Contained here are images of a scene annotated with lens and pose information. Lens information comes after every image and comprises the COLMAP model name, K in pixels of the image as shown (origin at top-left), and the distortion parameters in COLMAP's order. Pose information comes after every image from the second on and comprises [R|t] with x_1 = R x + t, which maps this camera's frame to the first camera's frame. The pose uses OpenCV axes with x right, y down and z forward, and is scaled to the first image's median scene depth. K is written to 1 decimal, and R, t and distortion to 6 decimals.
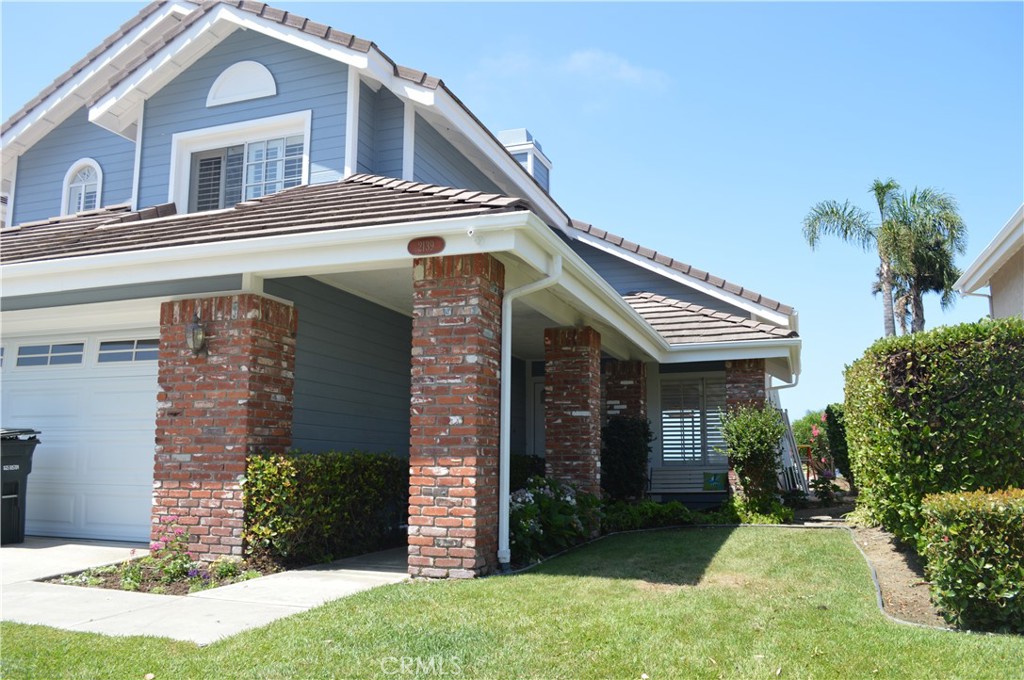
lens RADIAL K [[844.9, 0, 512.0], [0, 844.9, 340.0], [0, 0, 1]] dist [-0.077755, -0.006772]
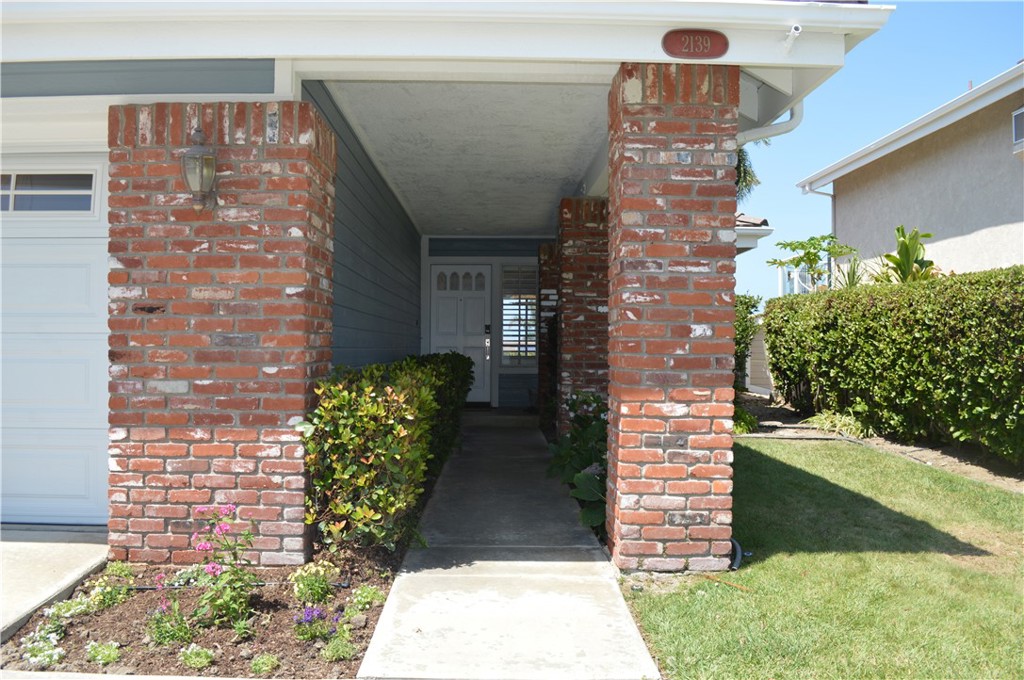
lens RADIAL K [[844.9, 0, 512.0], [0, 844.9, 340.0], [0, 0, 1]] dist [-0.077755, -0.006772]
pose [[0.940145, 0.006481, 0.340712, -0.377941], [-0.054618, 0.989759, 0.131883, 0.023211], [-0.336368, -0.142598, 0.930872, 0.408953]]
